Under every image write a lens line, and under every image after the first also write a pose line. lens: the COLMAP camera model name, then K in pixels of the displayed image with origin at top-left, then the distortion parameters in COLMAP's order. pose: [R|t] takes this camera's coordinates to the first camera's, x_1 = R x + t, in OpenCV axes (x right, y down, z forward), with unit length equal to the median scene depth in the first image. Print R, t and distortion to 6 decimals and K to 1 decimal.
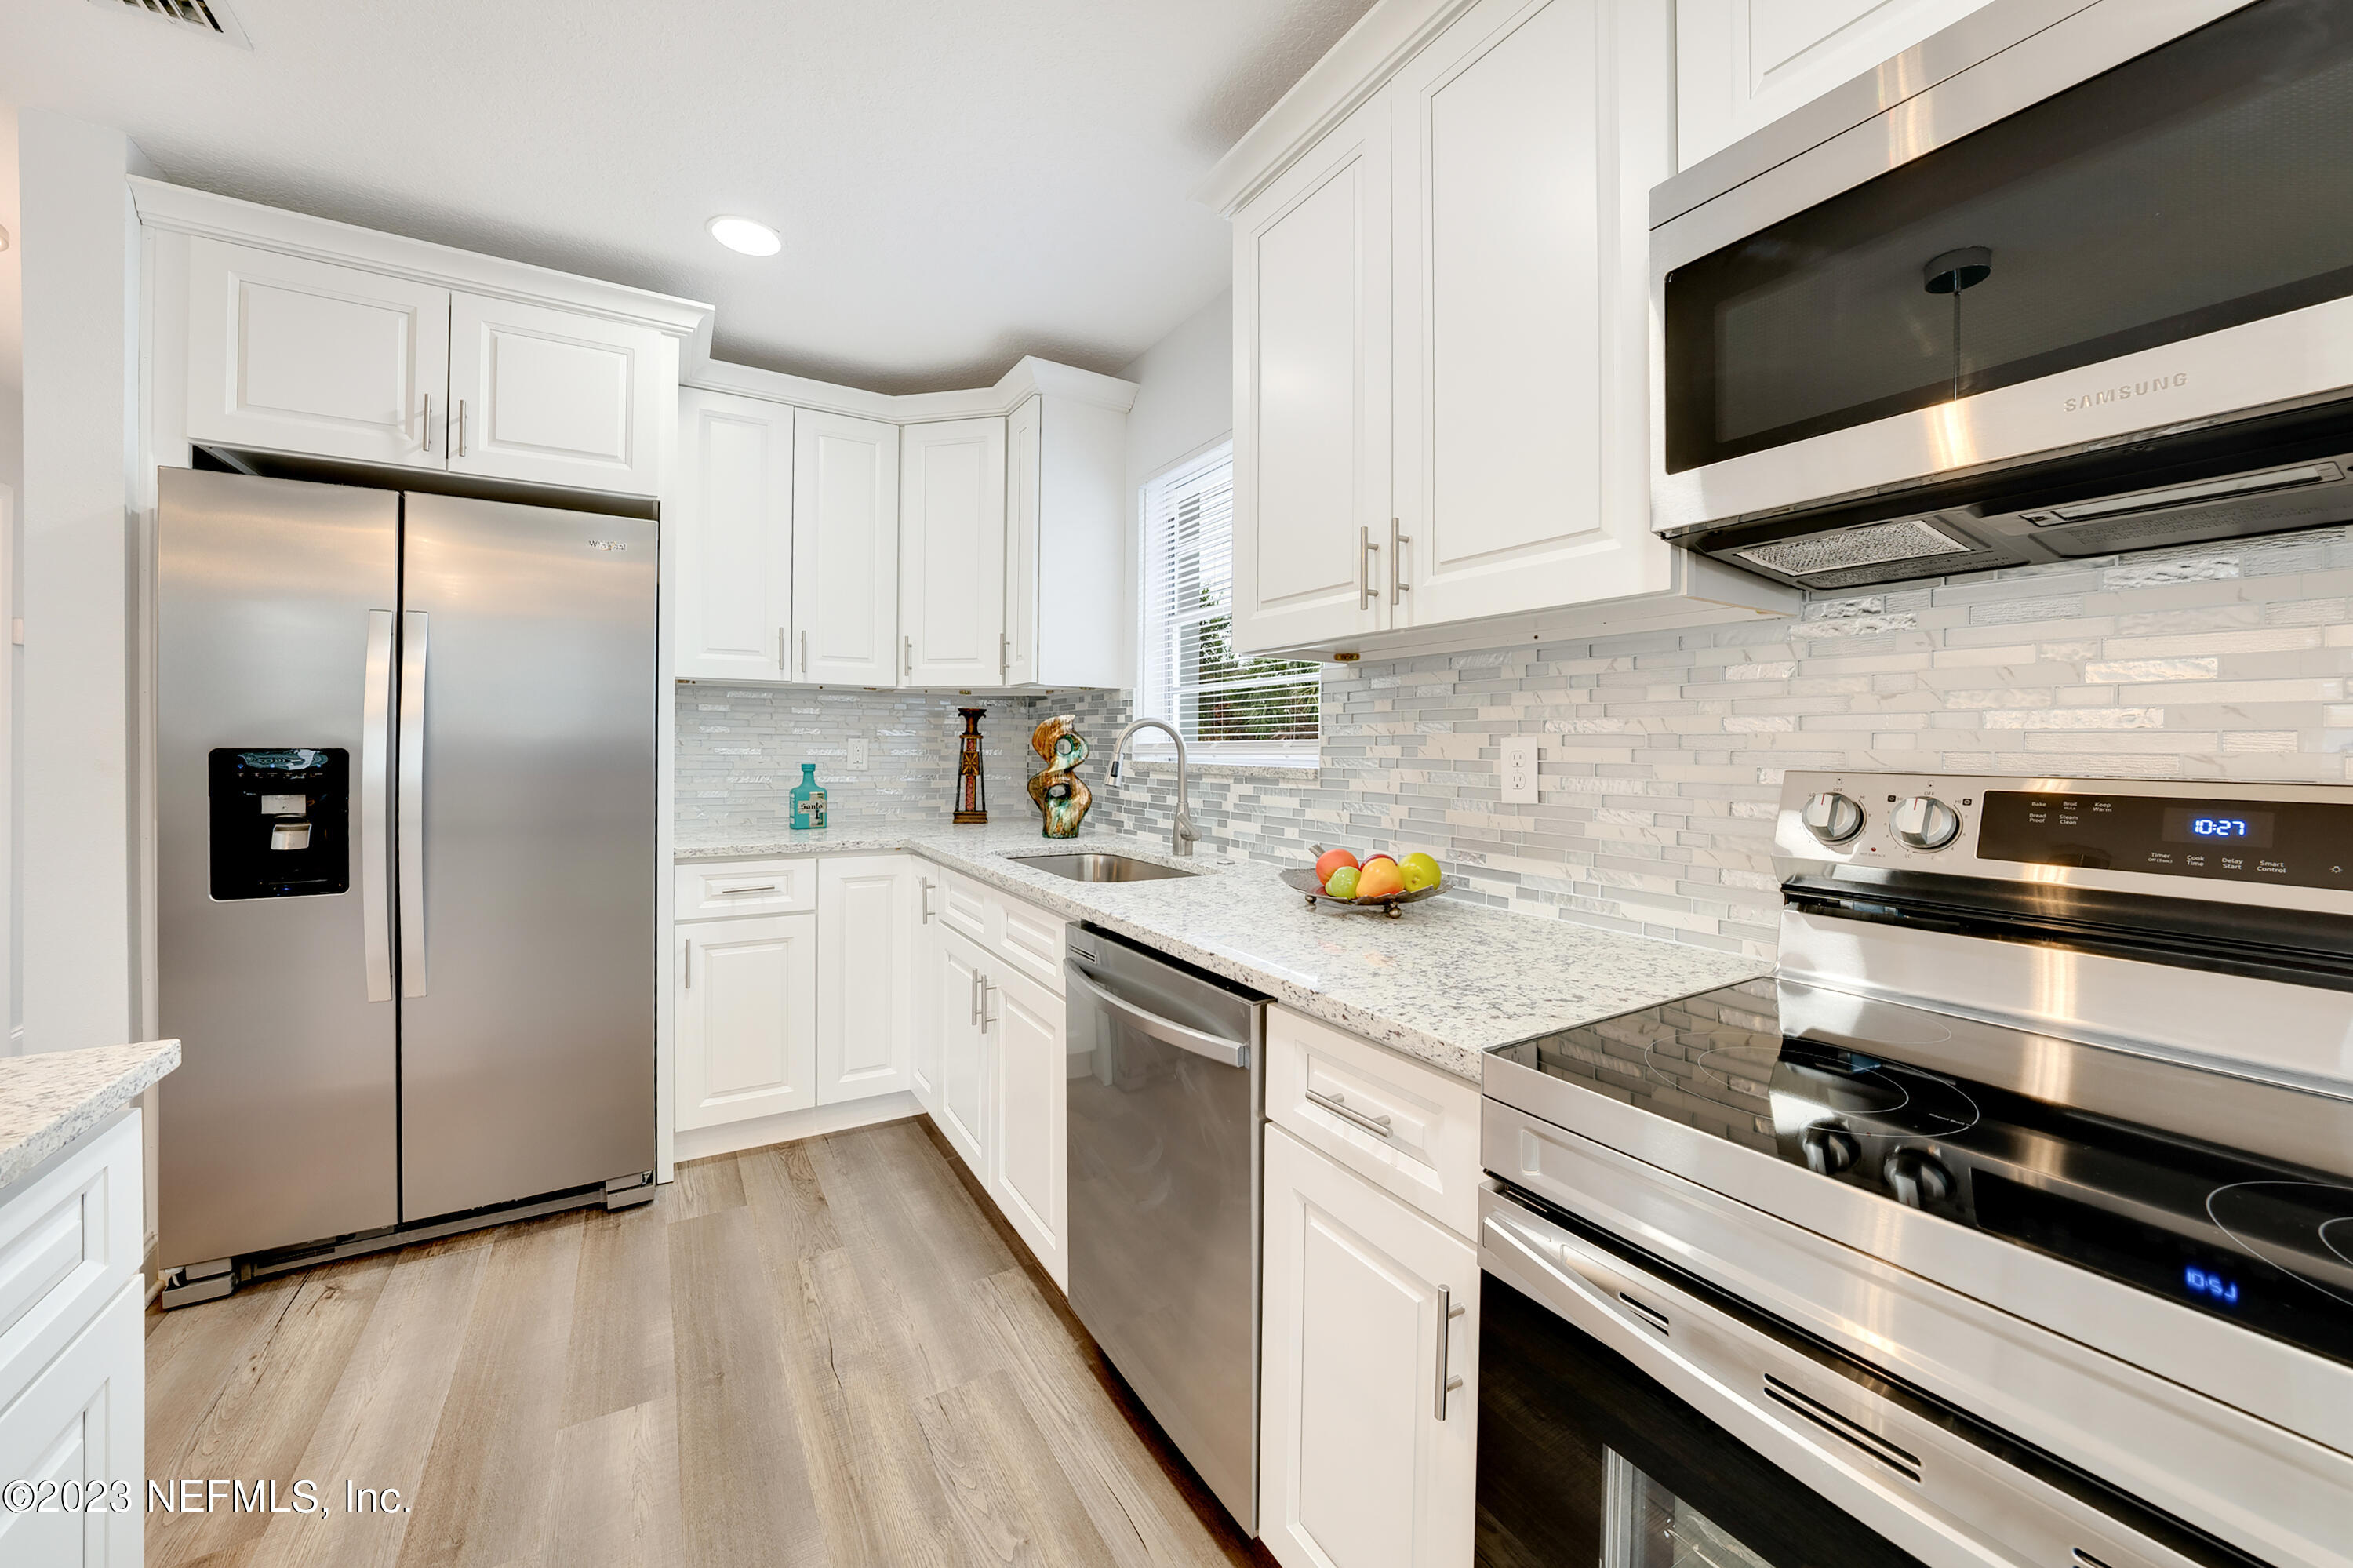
lens RADIAL K [[861.8, 0, 1149.8], [0, 861.8, 749.9], [0, 0, 1]] dist [-0.018277, 0.001956]
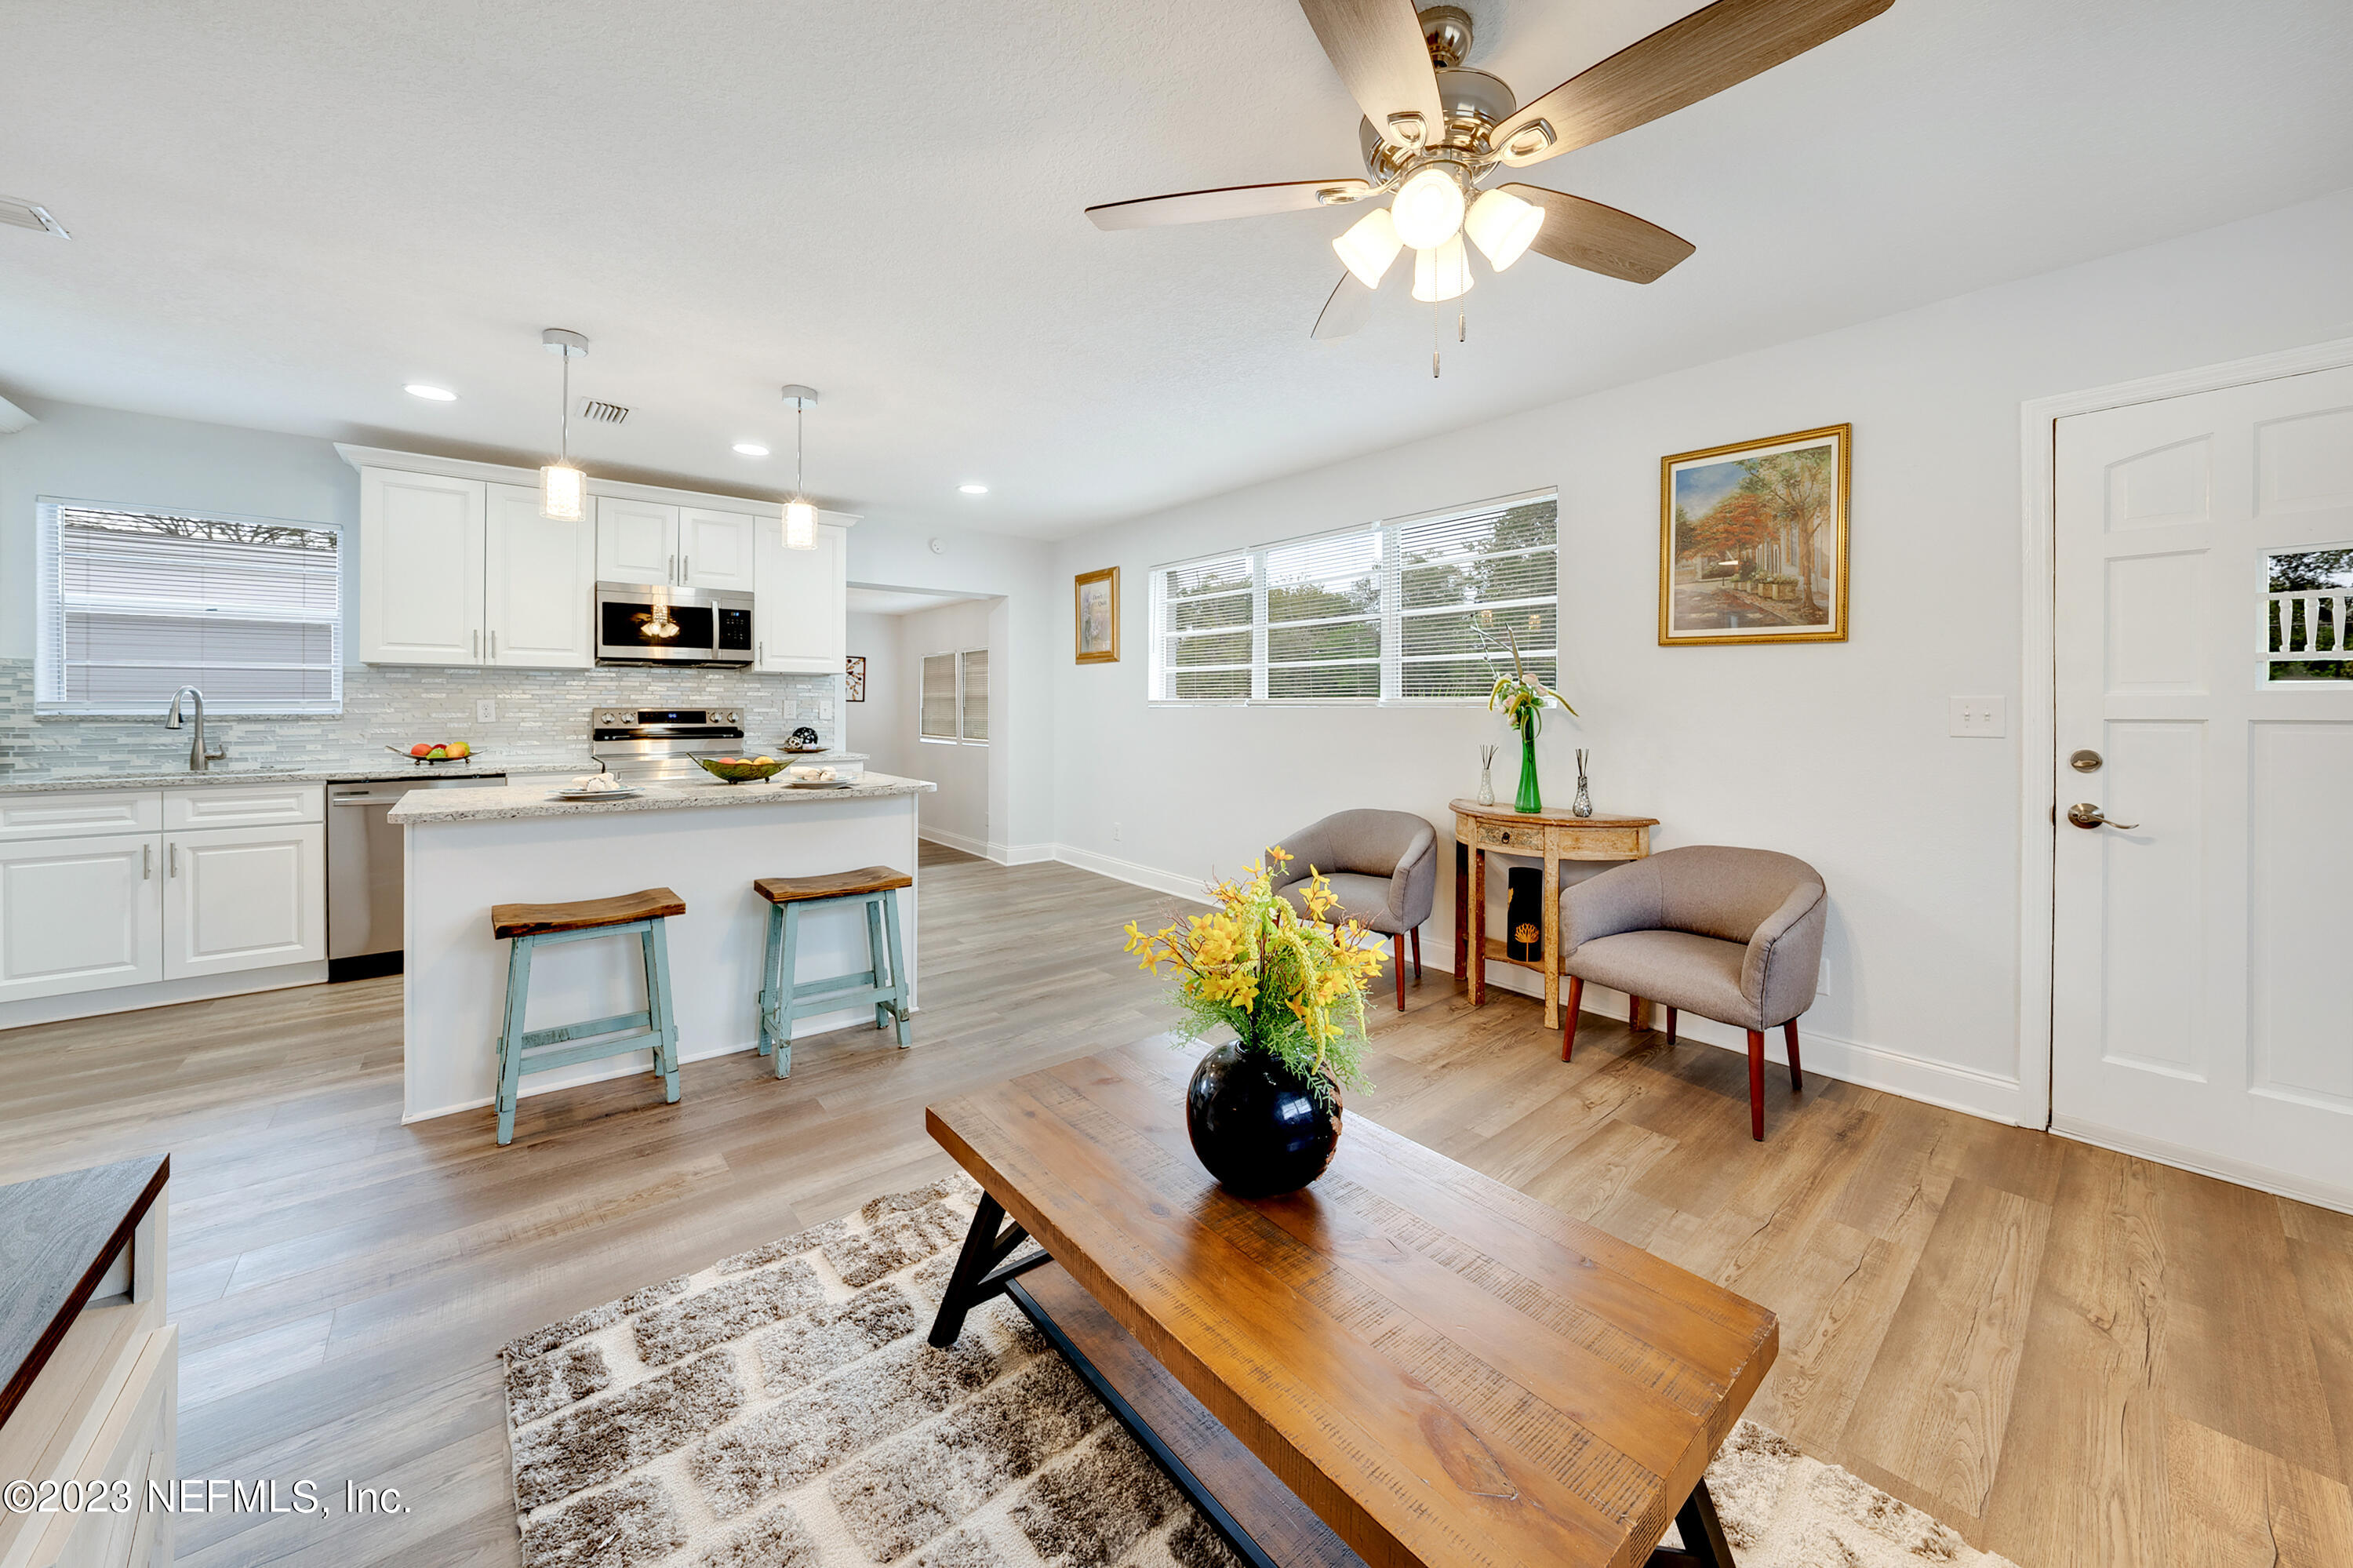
lens RADIAL K [[861.8, 0, 1189.9], [0, 861.8, 715.4], [0, 0, 1]] dist [-0.018277, 0.001956]
pose [[-0.166374, -0.022876, 0.985797, -2.393552], [0.000424, 0.999729, 0.023271, -0.022781], [-0.986063, 0.004290, -0.166319, -0.734247]]
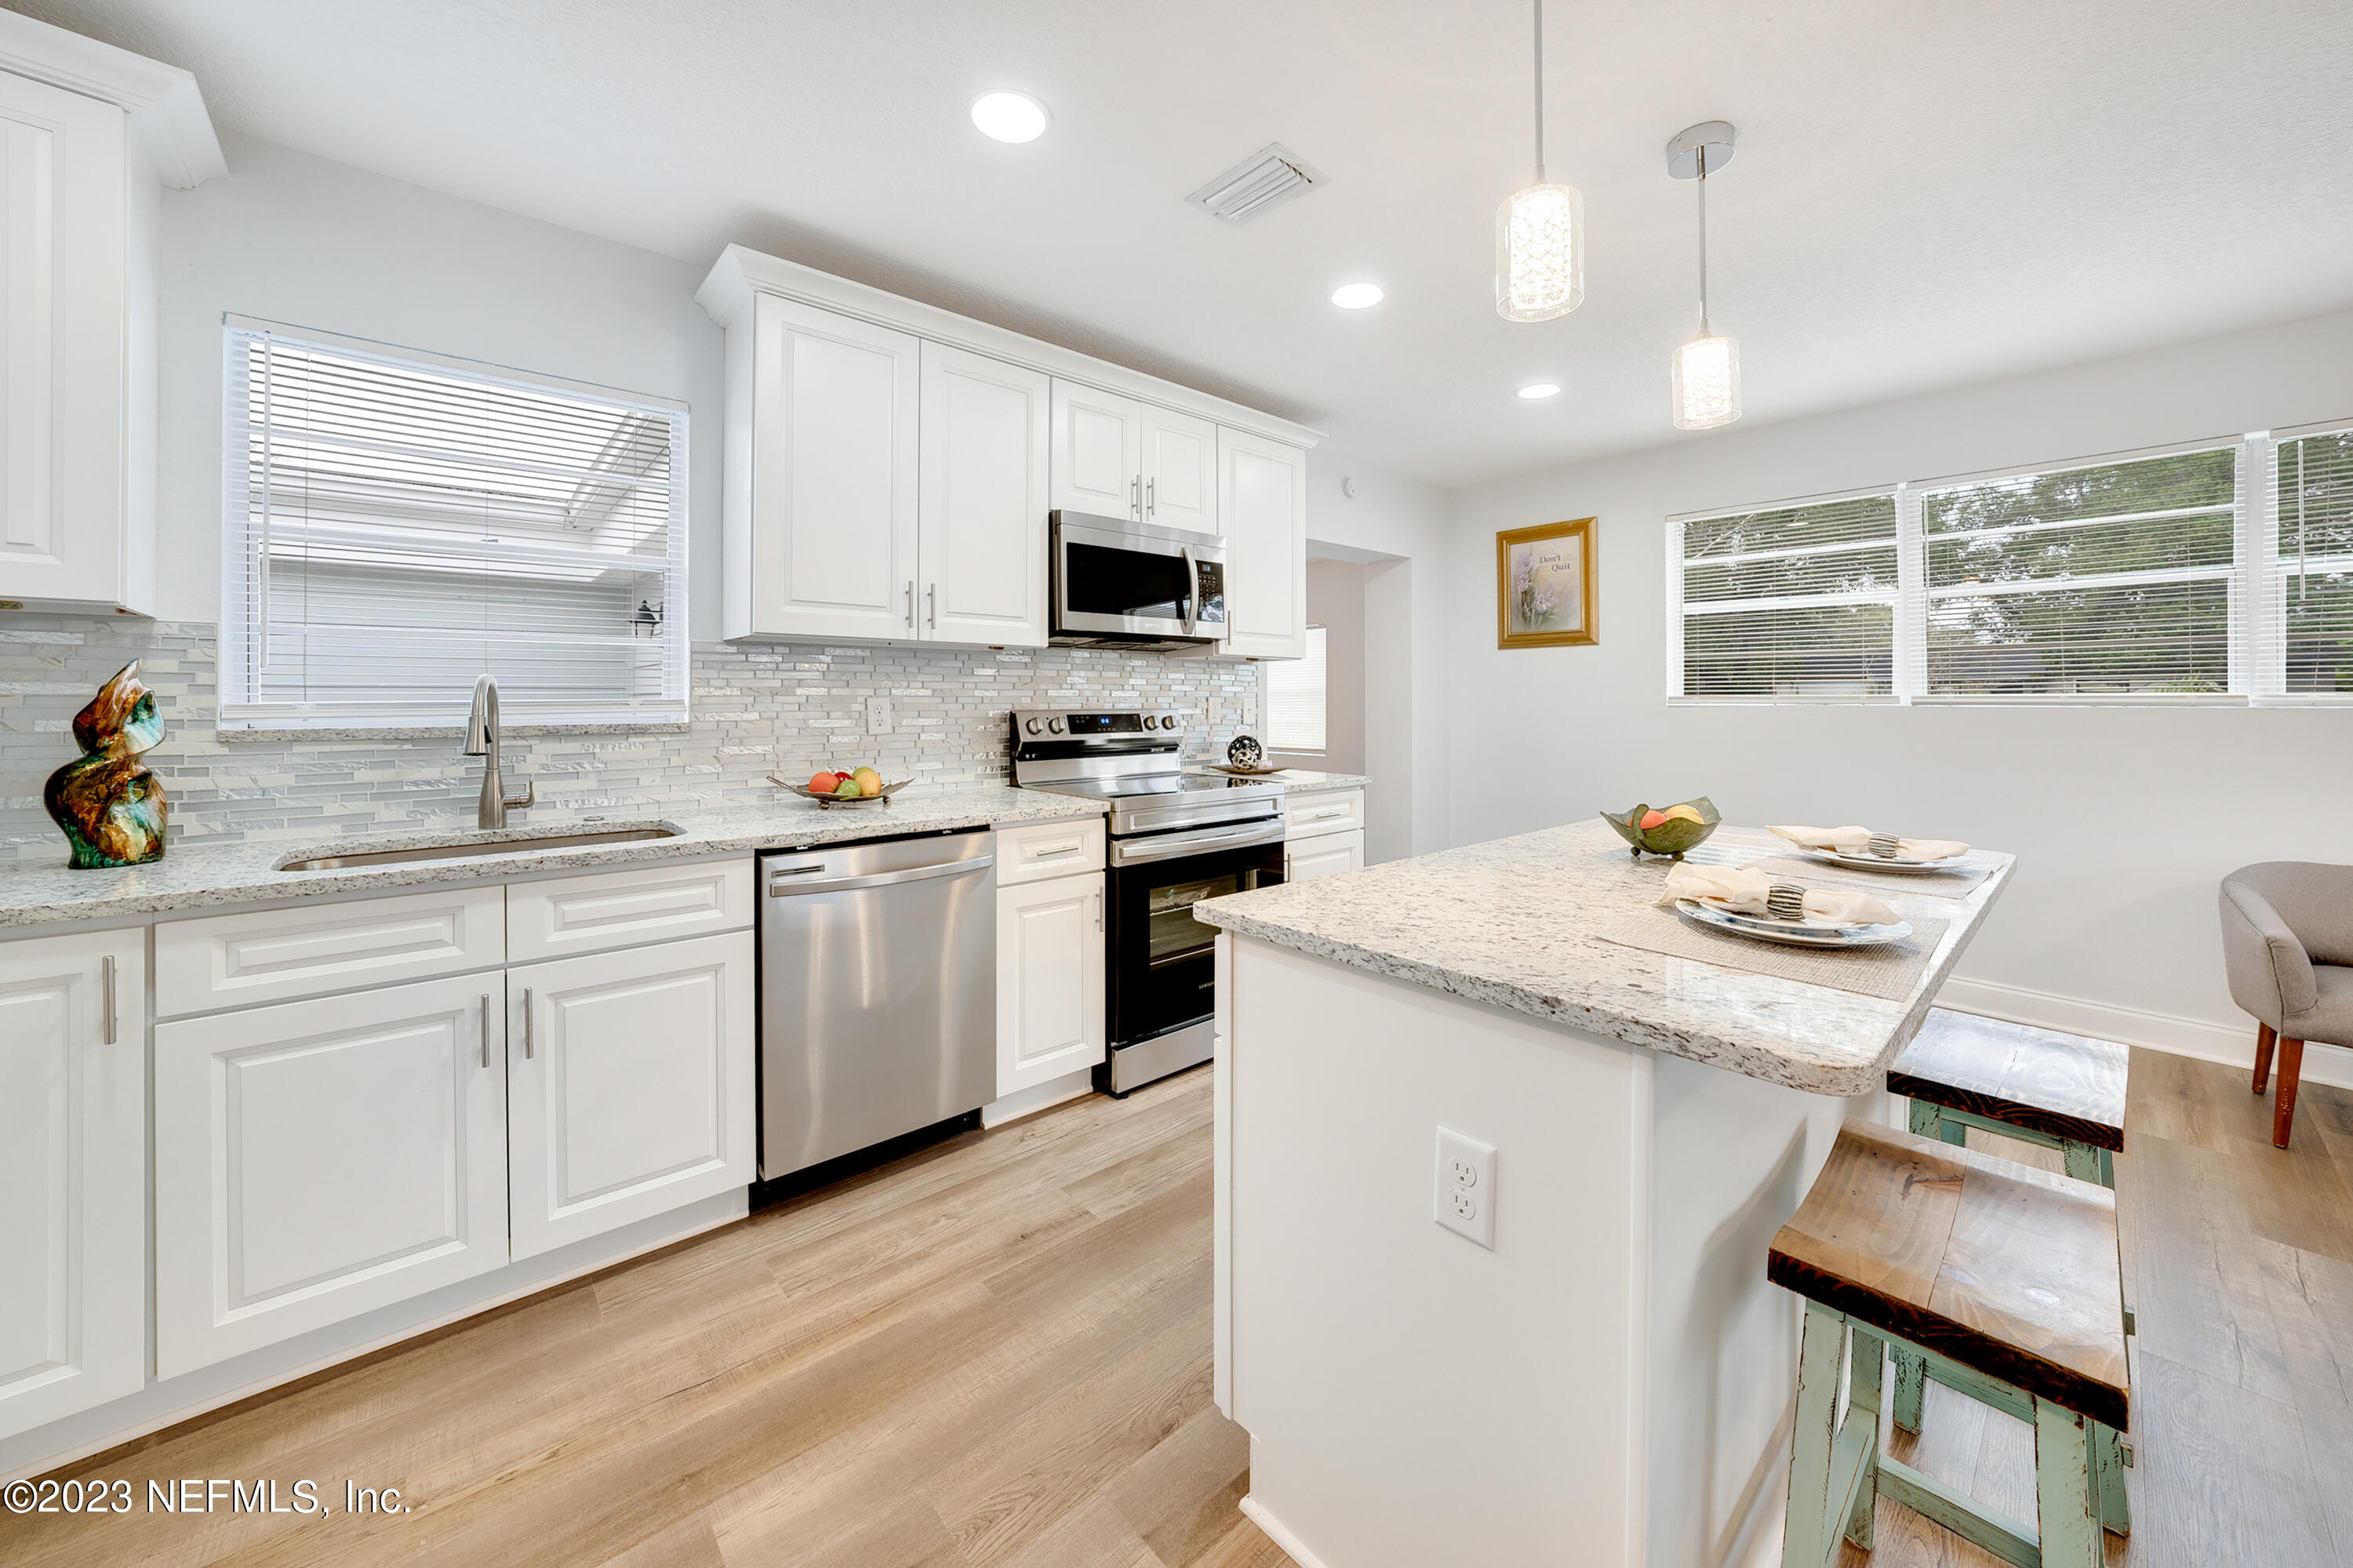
lens RADIAL K [[861.8, 0, 1182.6], [0, 861.8, 704.5], [0, 0, 1]] dist [-0.018277, 0.001956]
pose [[-0.183705, -0.013189, 0.982893, -1.260249], [0.004300, 0.999890, 0.014220, -0.020183], [-0.982972, 0.006839, -0.183628, 0.609616]]
